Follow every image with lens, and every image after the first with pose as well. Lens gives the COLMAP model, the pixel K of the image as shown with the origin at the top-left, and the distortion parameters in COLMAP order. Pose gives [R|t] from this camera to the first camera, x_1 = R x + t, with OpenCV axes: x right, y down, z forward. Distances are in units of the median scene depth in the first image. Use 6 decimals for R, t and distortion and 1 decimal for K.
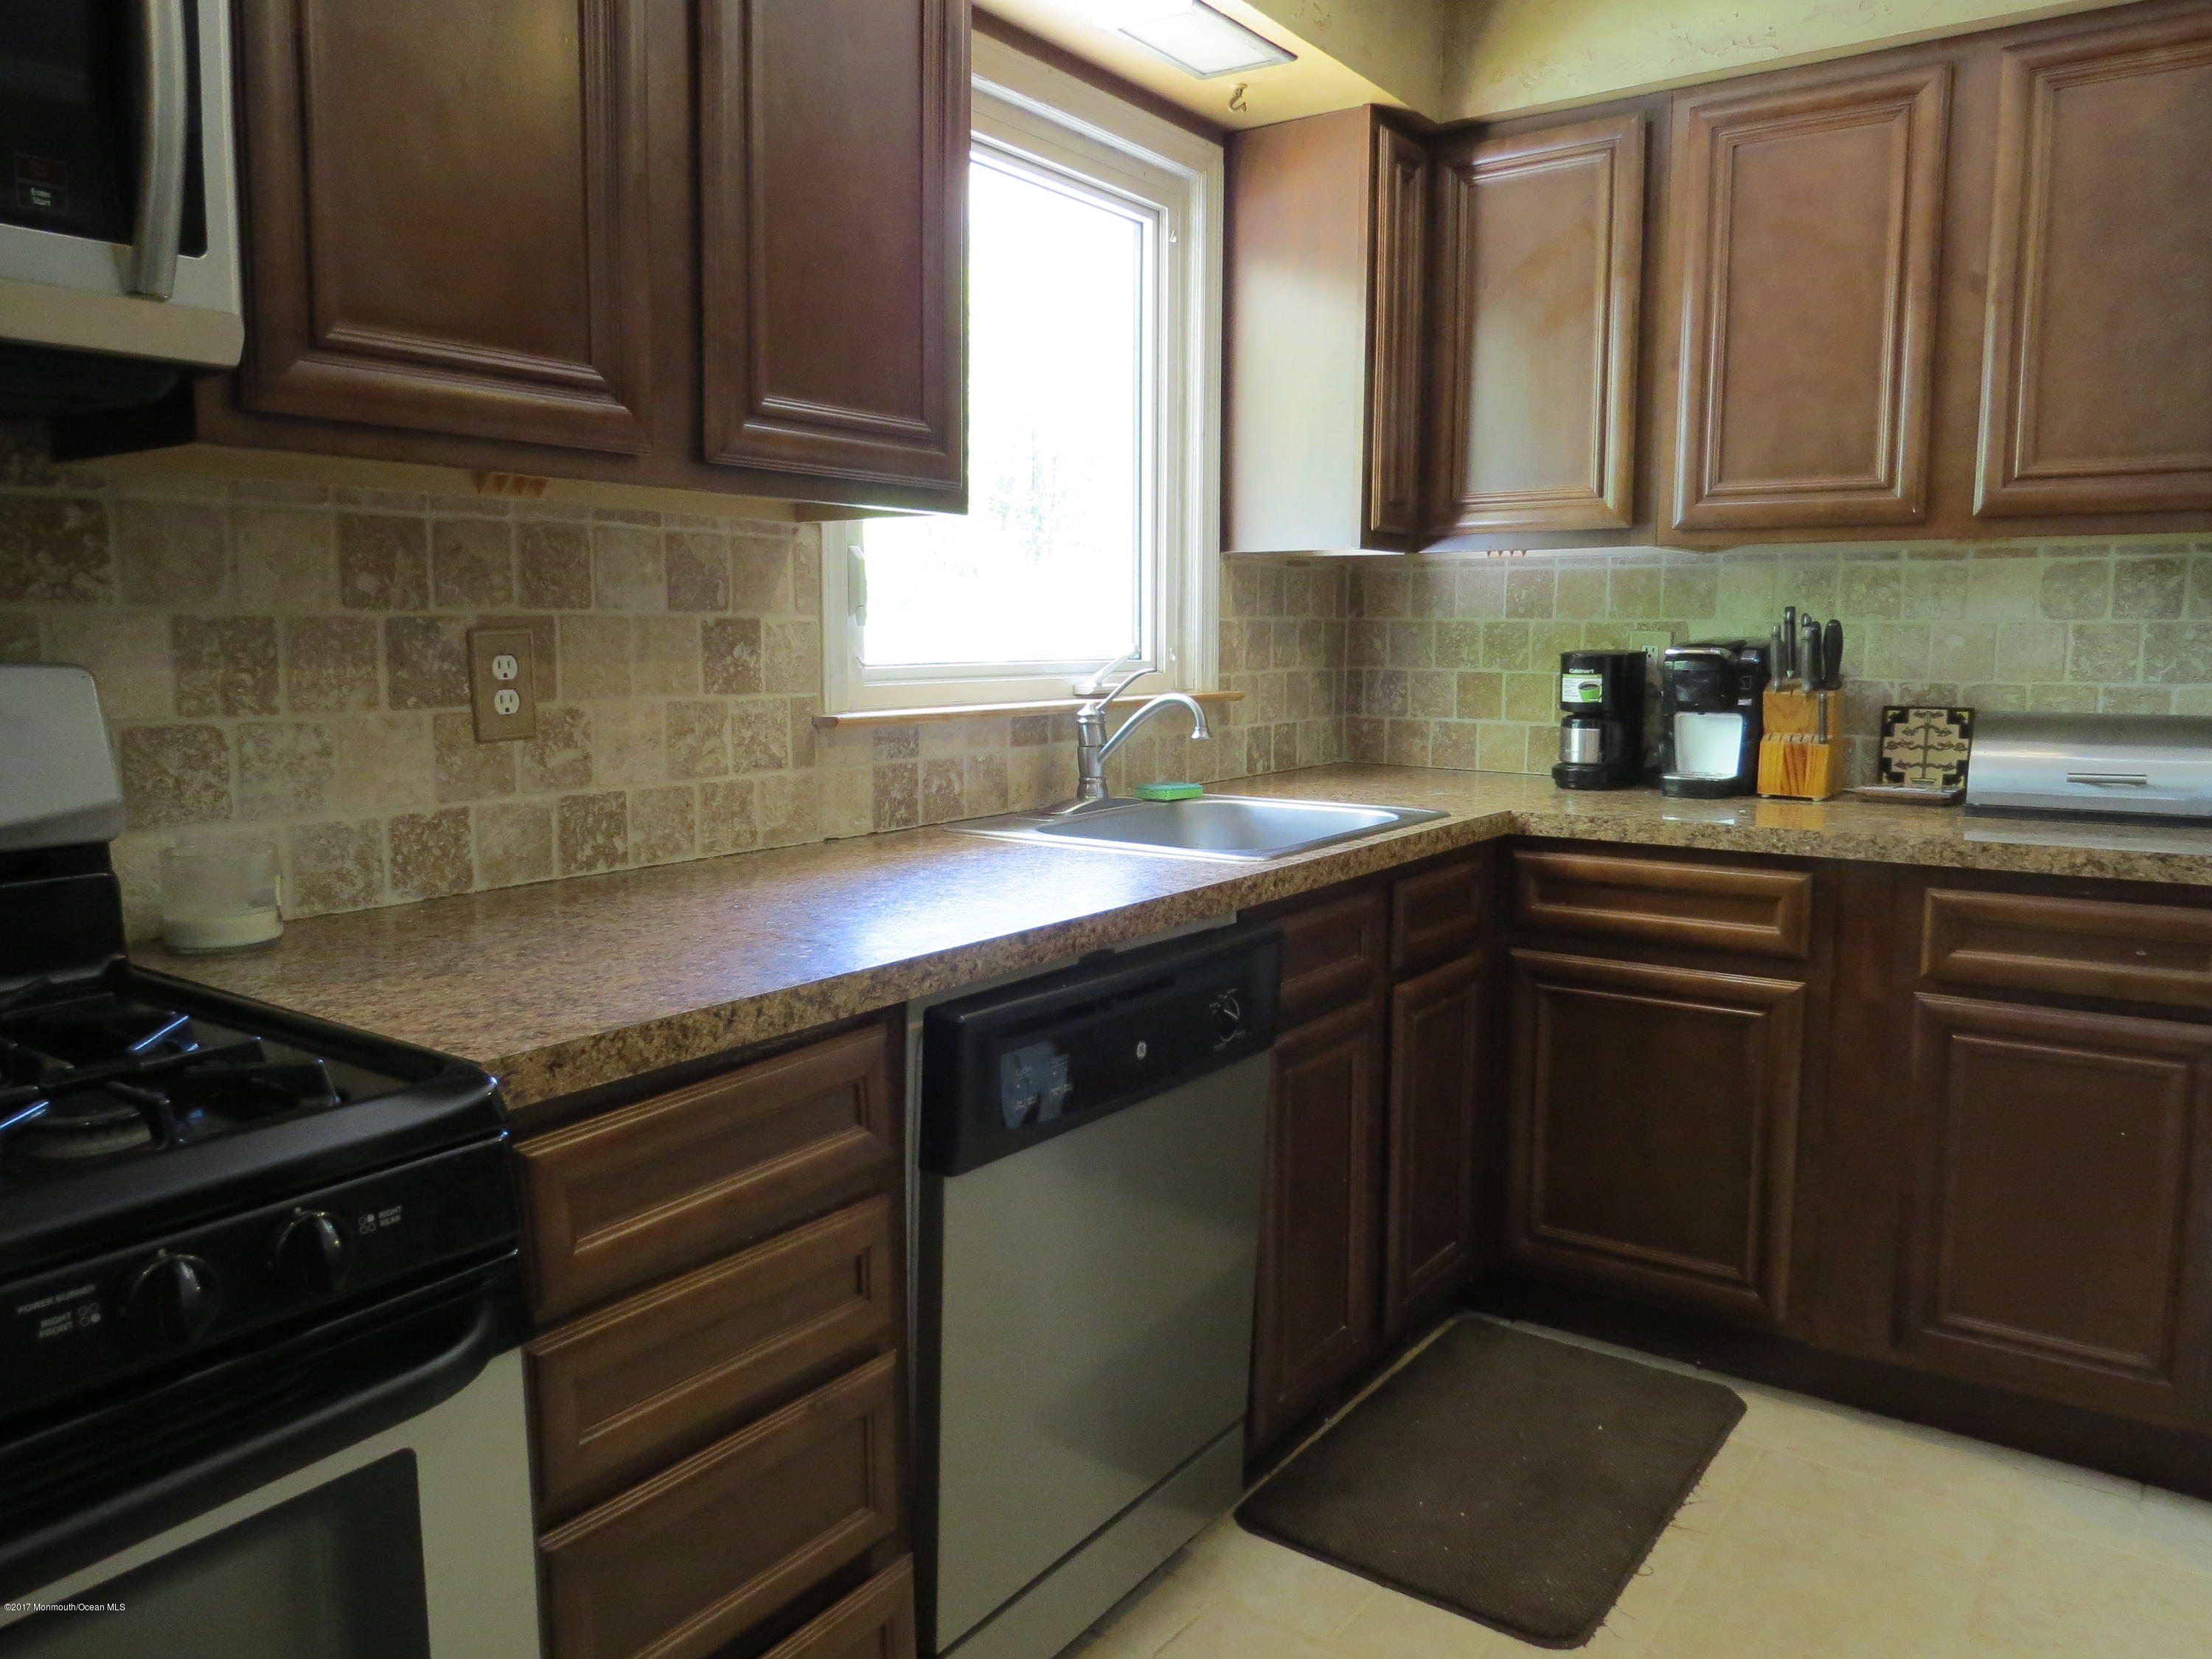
lens RADIAL K [[1576.4, 0, 1152.5], [0, 1576.4, 824.2], [0, 0, 1]] dist [-0.019984, 0.000854]
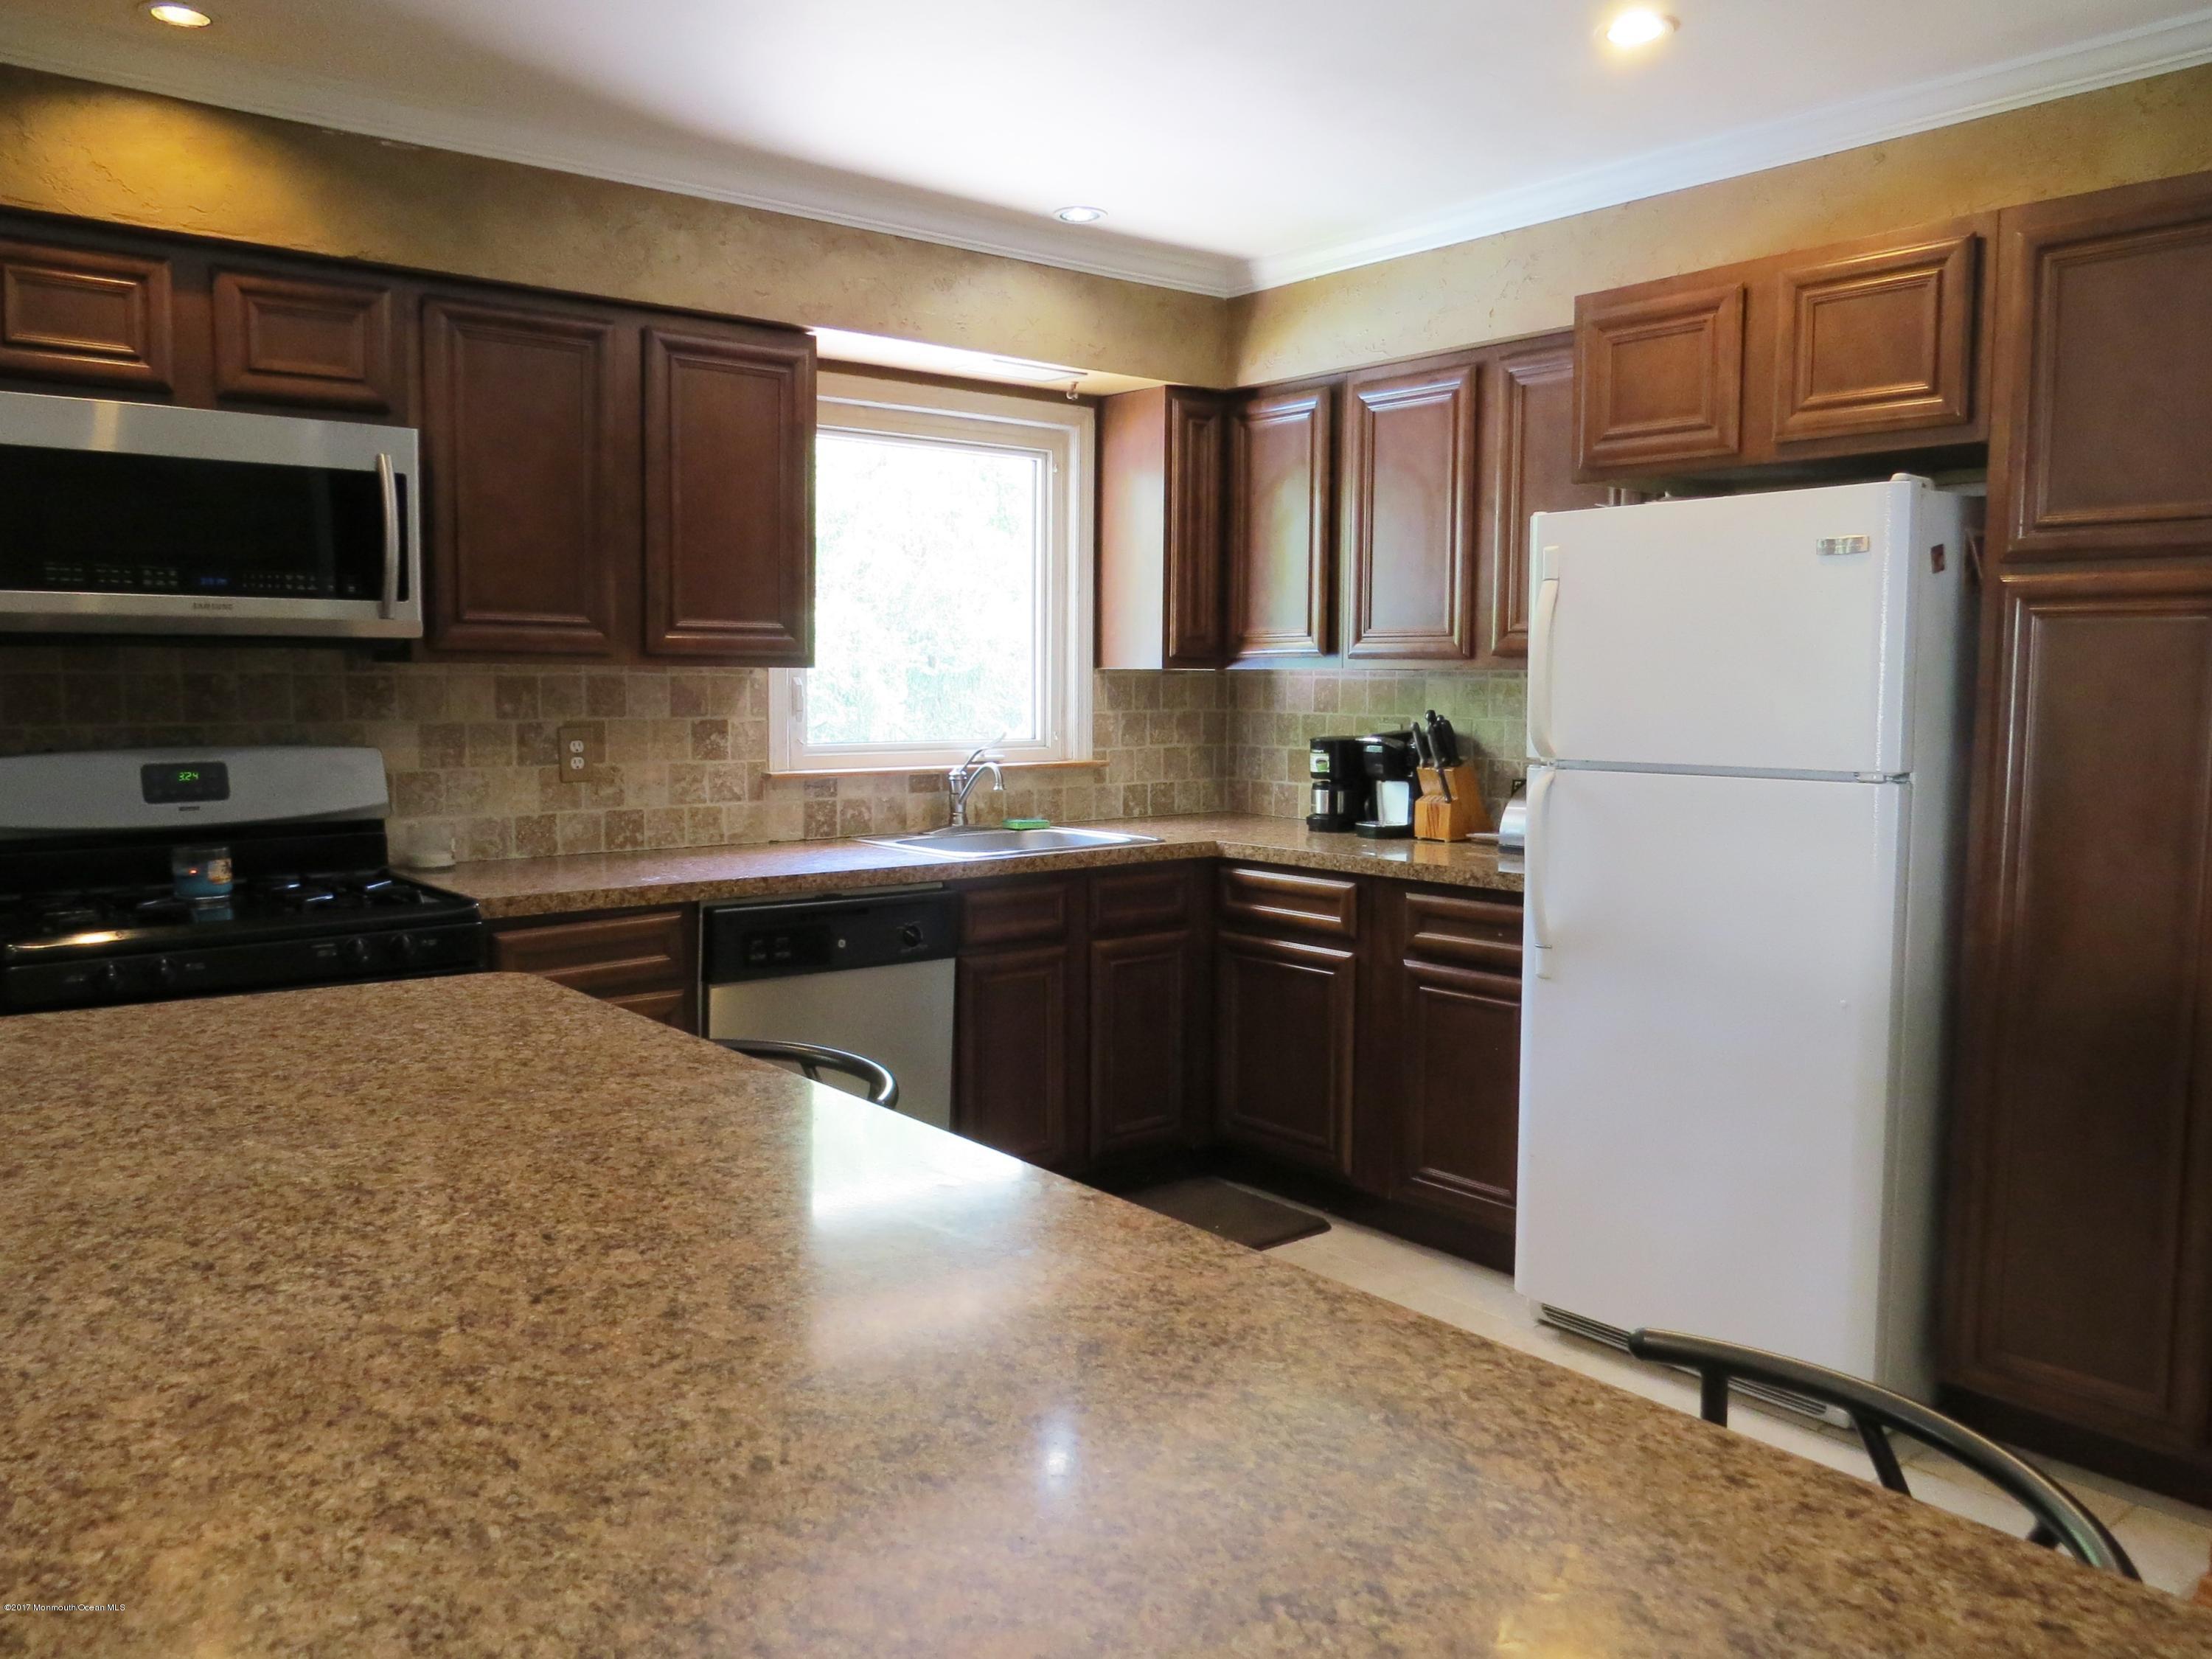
lens RADIAL K [[1576.4, 0, 1102.2], [0, 1576.4, 820.4], [0, 0, 1]] dist [-0.019984, 0.000854]
pose [[0.967883, 0.026429, -0.250007, 0.625096], [-0.035731, 0.998825, -0.032739, 0.032102], [0.248848, 0.040621, 0.967690, -0.661176]]
